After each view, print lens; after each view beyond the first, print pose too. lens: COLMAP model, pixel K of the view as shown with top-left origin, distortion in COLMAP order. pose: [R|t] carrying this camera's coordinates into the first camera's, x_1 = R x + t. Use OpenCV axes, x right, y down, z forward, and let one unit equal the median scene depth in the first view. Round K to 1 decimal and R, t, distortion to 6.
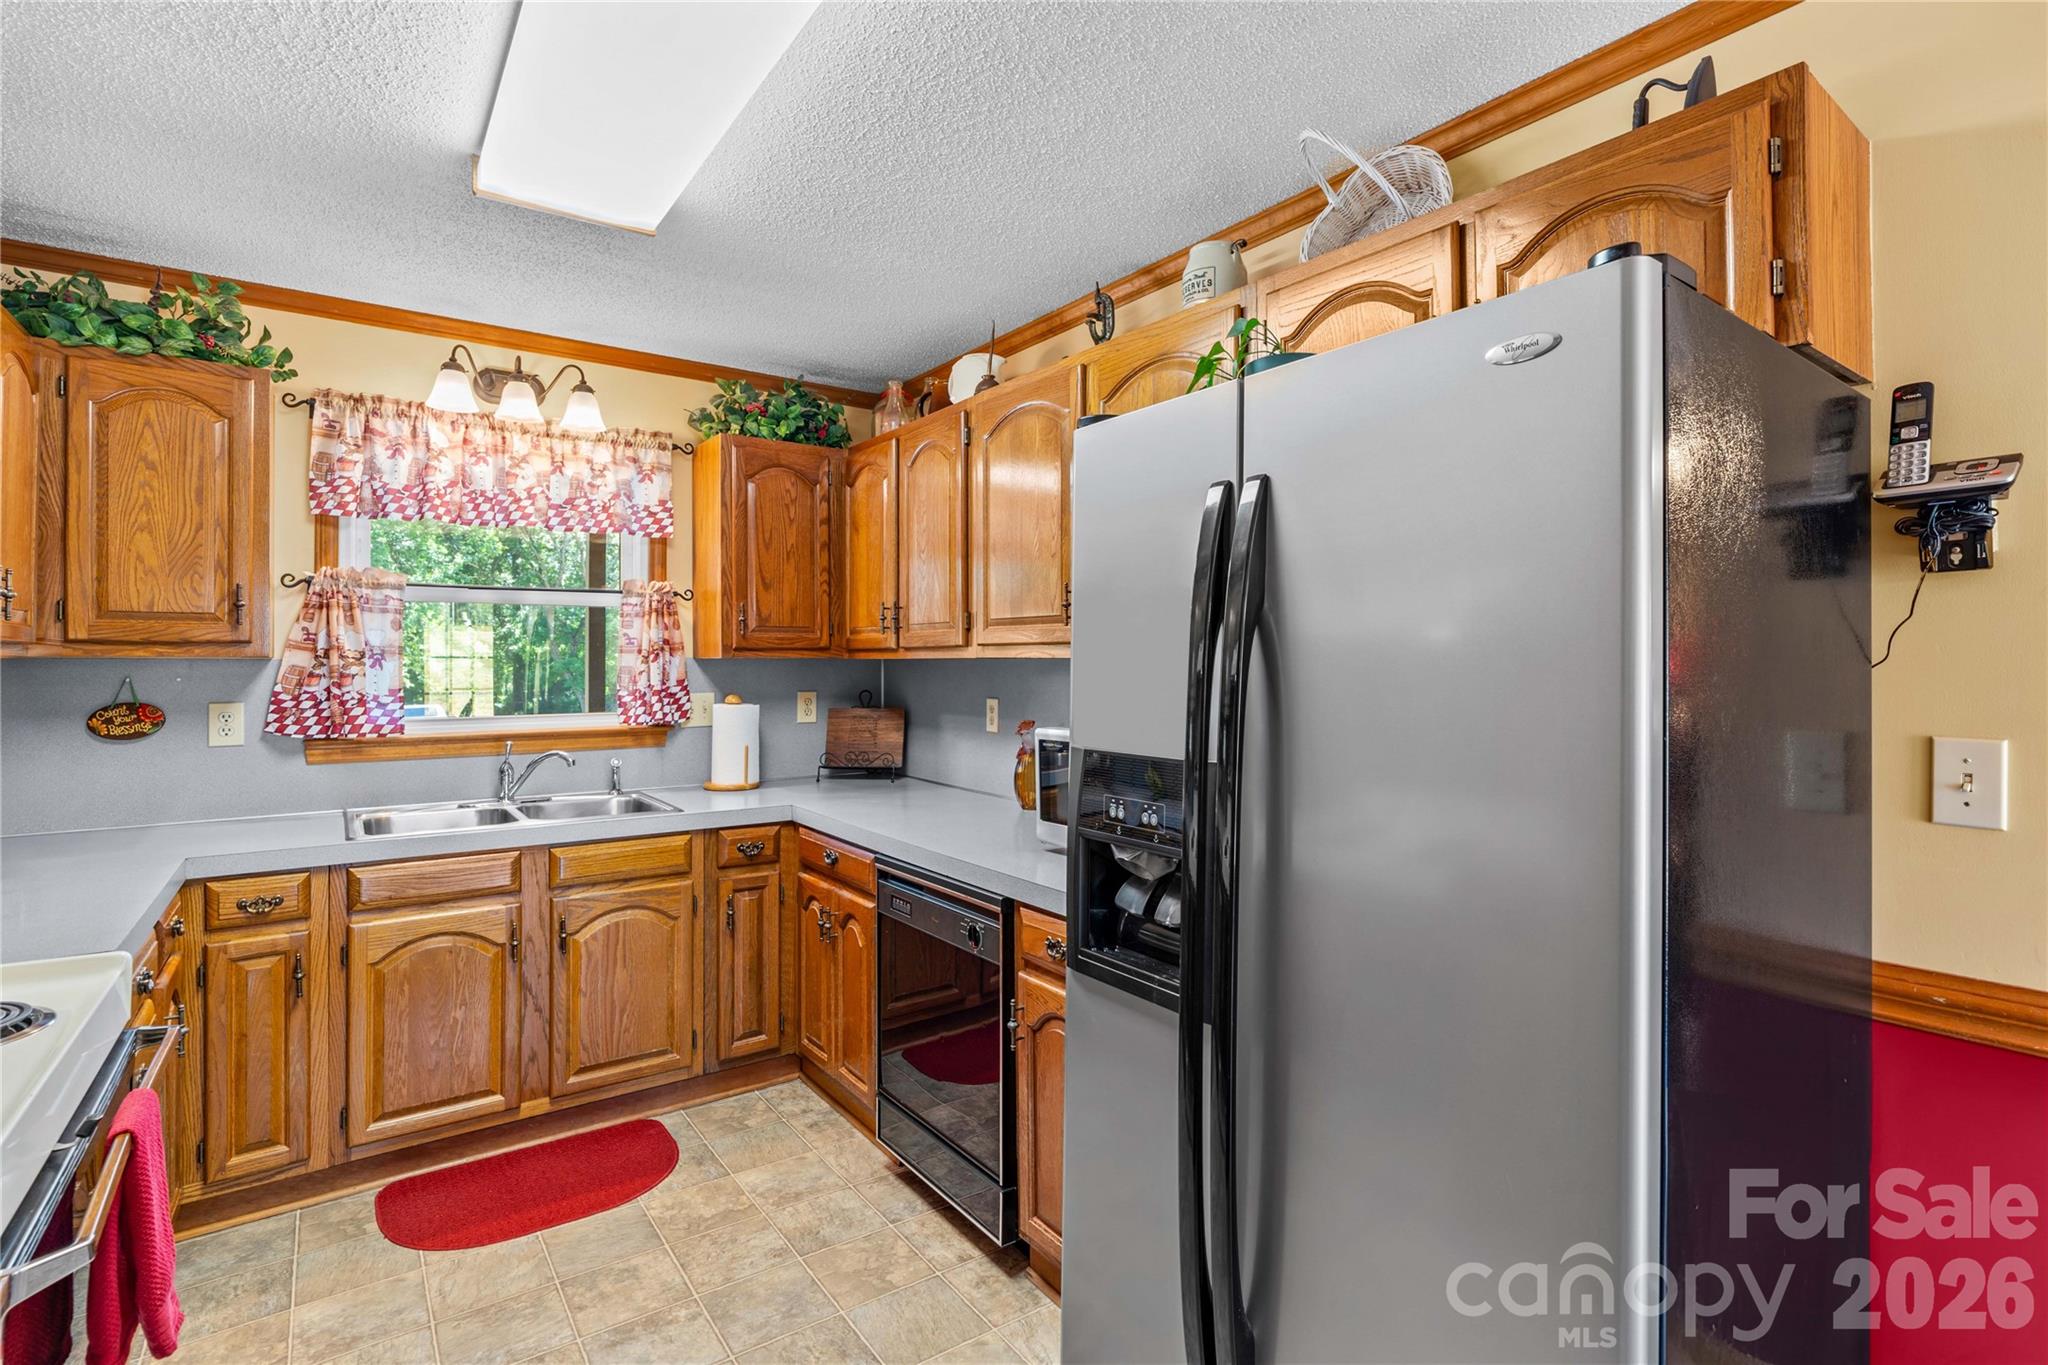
lens RADIAL K [[966.0, 0, 1056.2], [0, 966.0, 655.9], [0, 0, 1]] dist [-0.021849, 0.008275]
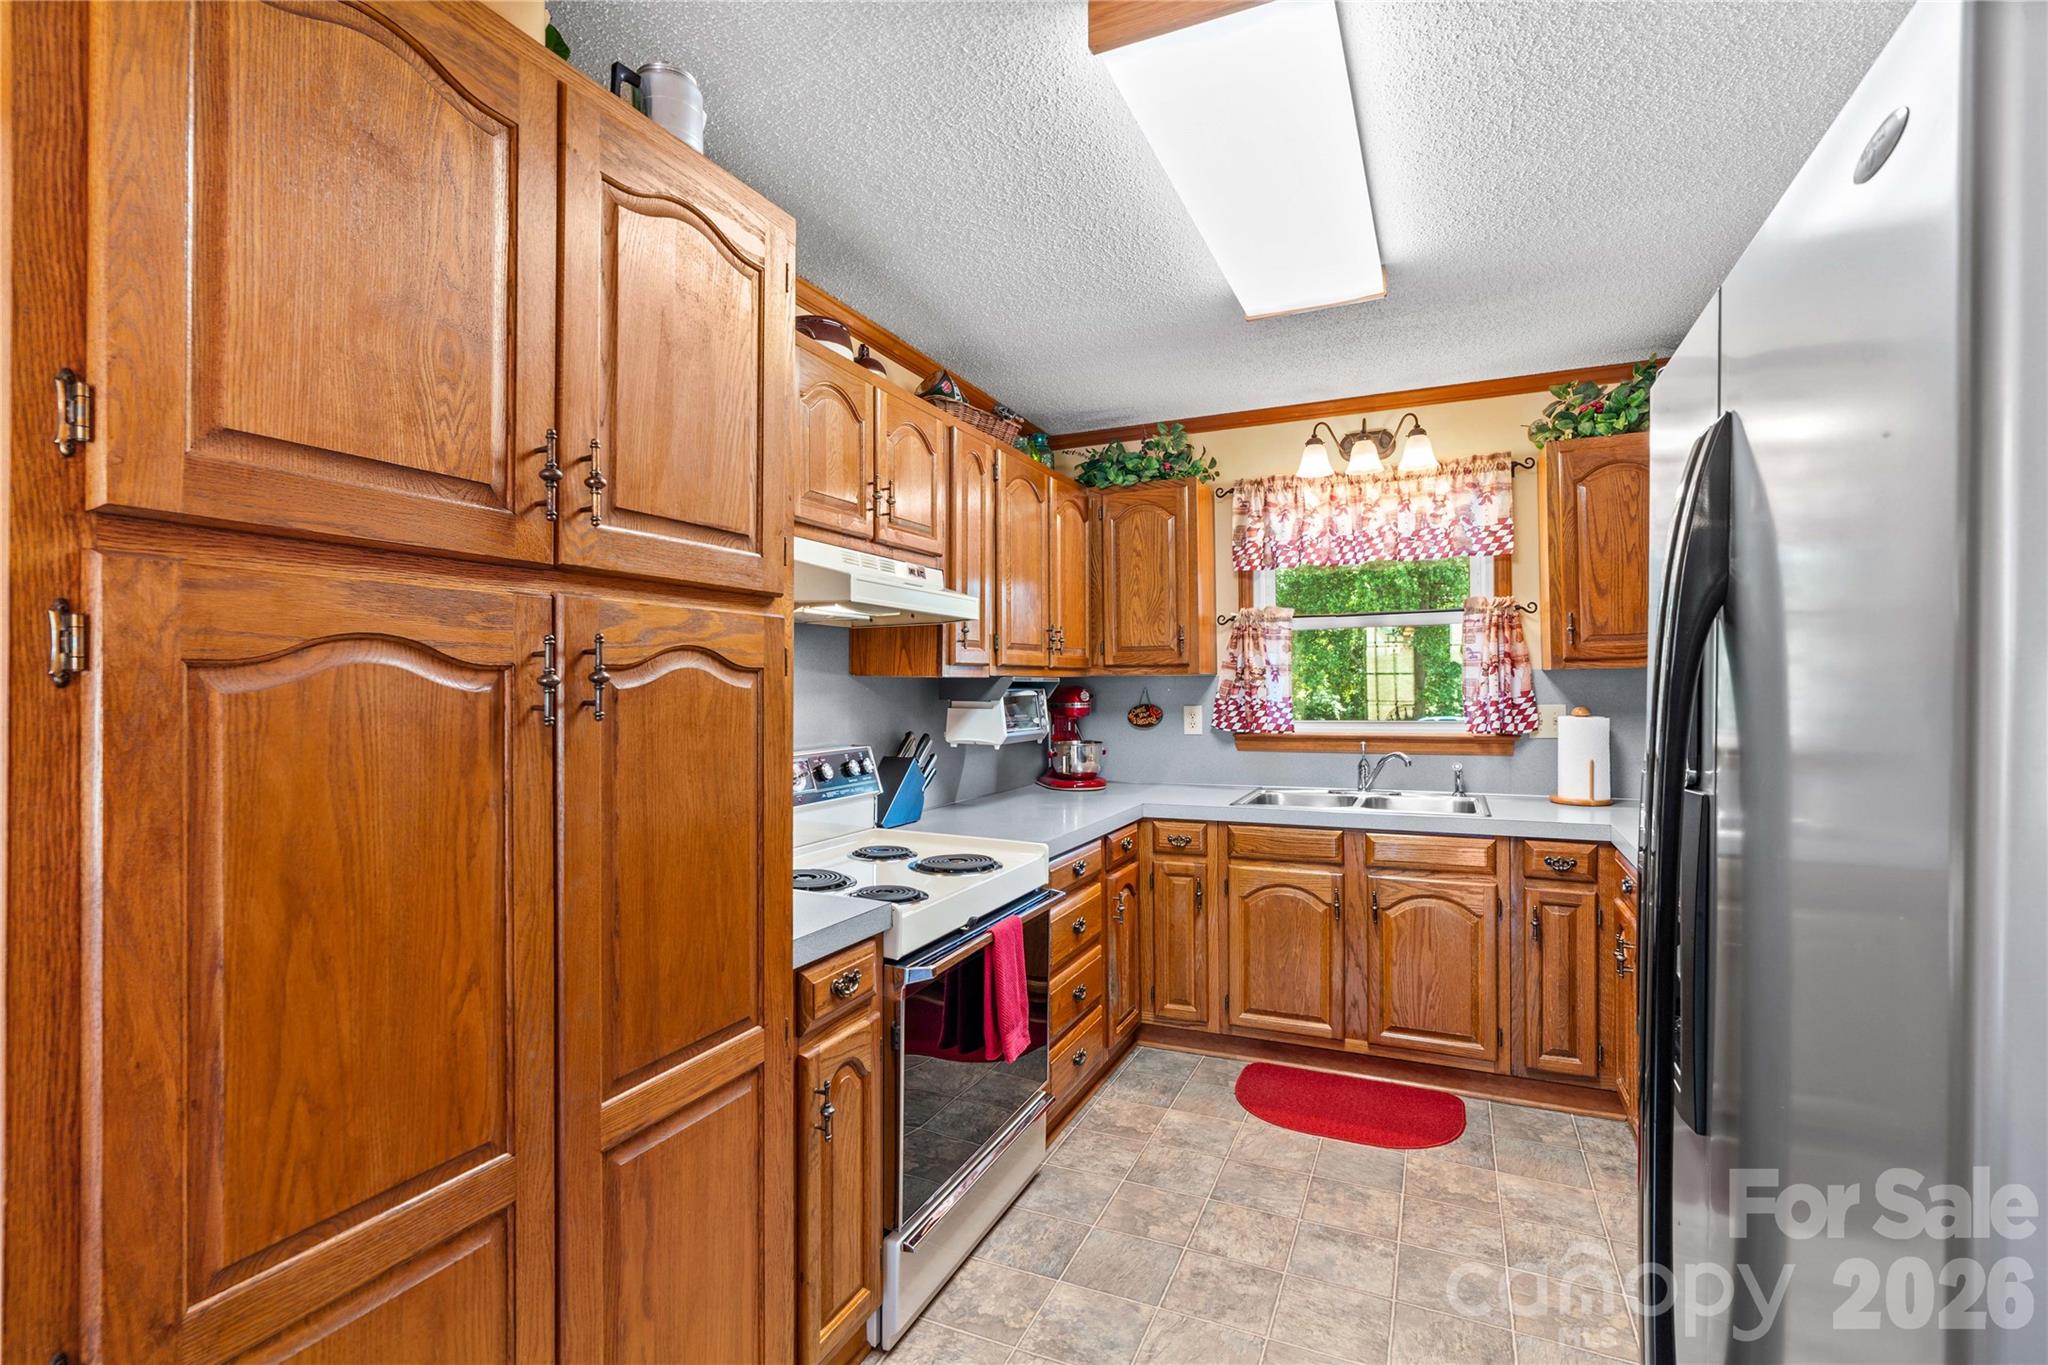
lens RADIAL K [[928.4, 0, 1025.2], [0, 928.4, 680.3], [0, 0, 1]] dist [-0.027040, 0.007577]
pose [[0.475204, -0.007790, -0.879841, 0.251487], [0.016097, 0.999870, -0.000159, 0.005612], [0.879728, -0.014088, 0.475268, 0.081907]]
